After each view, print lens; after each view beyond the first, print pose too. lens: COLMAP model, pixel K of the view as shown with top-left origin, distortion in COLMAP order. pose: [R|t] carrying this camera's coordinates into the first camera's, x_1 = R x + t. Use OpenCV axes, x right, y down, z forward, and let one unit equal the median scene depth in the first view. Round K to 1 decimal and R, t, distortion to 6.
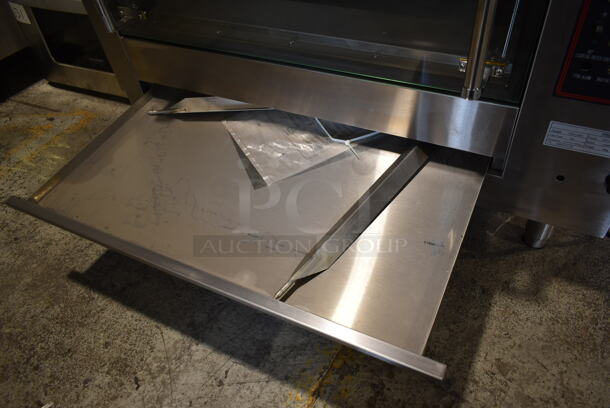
lens RADIAL K [[461.1, 0, 308.4], [0, 461.1, 201.8], [0, 0, 1]] dist [-0.025026, 0.005367]
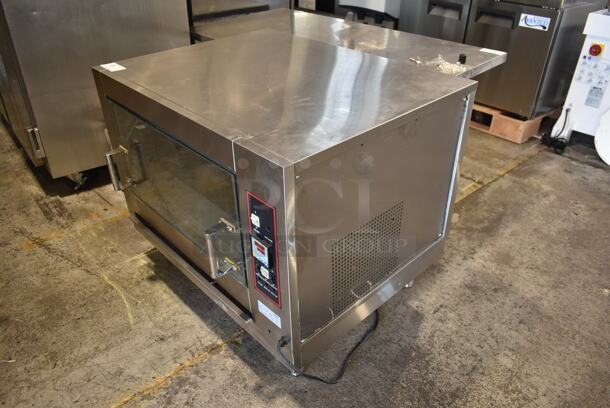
lens RADIAL K [[461.1, 0, 308.4], [0, 461.1, 201.8], [0, 0, 1]] dist [-0.025026, 0.005367]
pose [[0.936830, 0.258747, -0.235370, 0.783880], [-0.304308, 0.934694, -0.183694, -0.194886], [0.172469, 0.243715, 0.954389, -0.716932]]
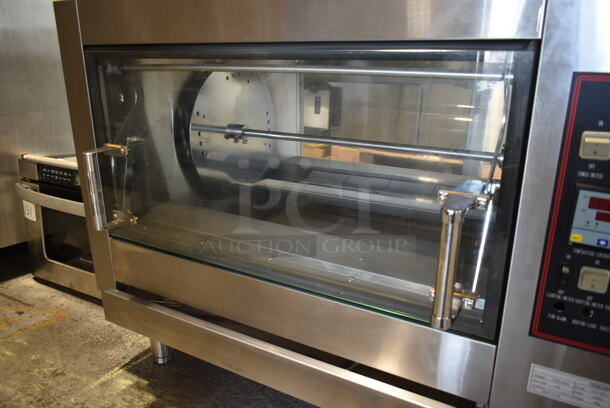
lens RADIAL K [[461.1, 0, 308.4], [0, 461.1, 201.8], [0, 0, 1]] dist [-0.025026, 0.005367]
pose [[0.994202, 0.106473, -0.015042, 0.043824], [-0.100821, 0.874362, -0.474686, 0.014522], [-0.037389, 0.473451, 0.880026, 0.037002]]
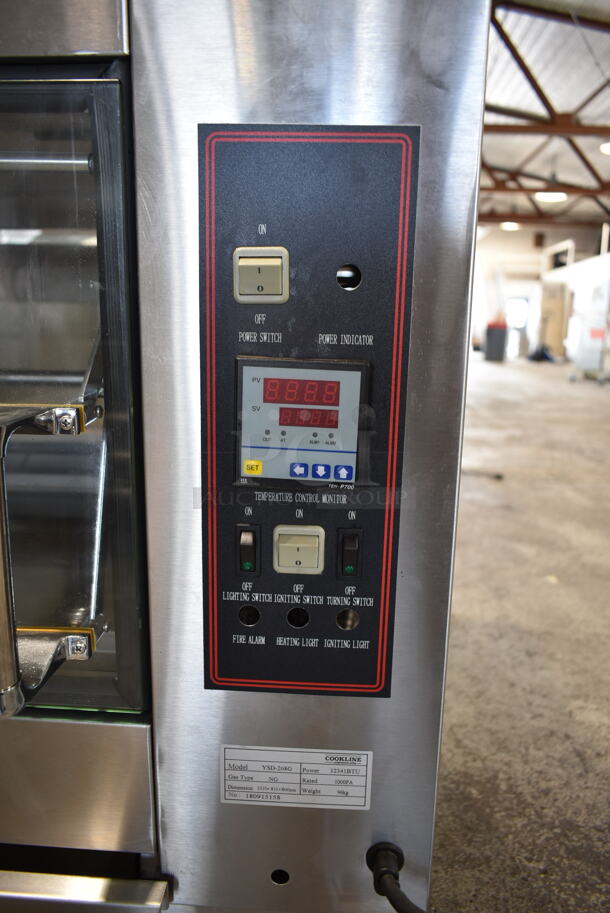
lens RADIAL K [[690.1, 0, 305.0], [0, 690.1, 456.5], [0, 0, 1]] dist [-0.025026, 0.005367]
pose [[0.910802, 0.025138, 0.412077, 0.226318], [0.213040, 0.826362, -0.521286, -0.029115], [-0.353629, 0.562577, 0.747297, 0.216161]]
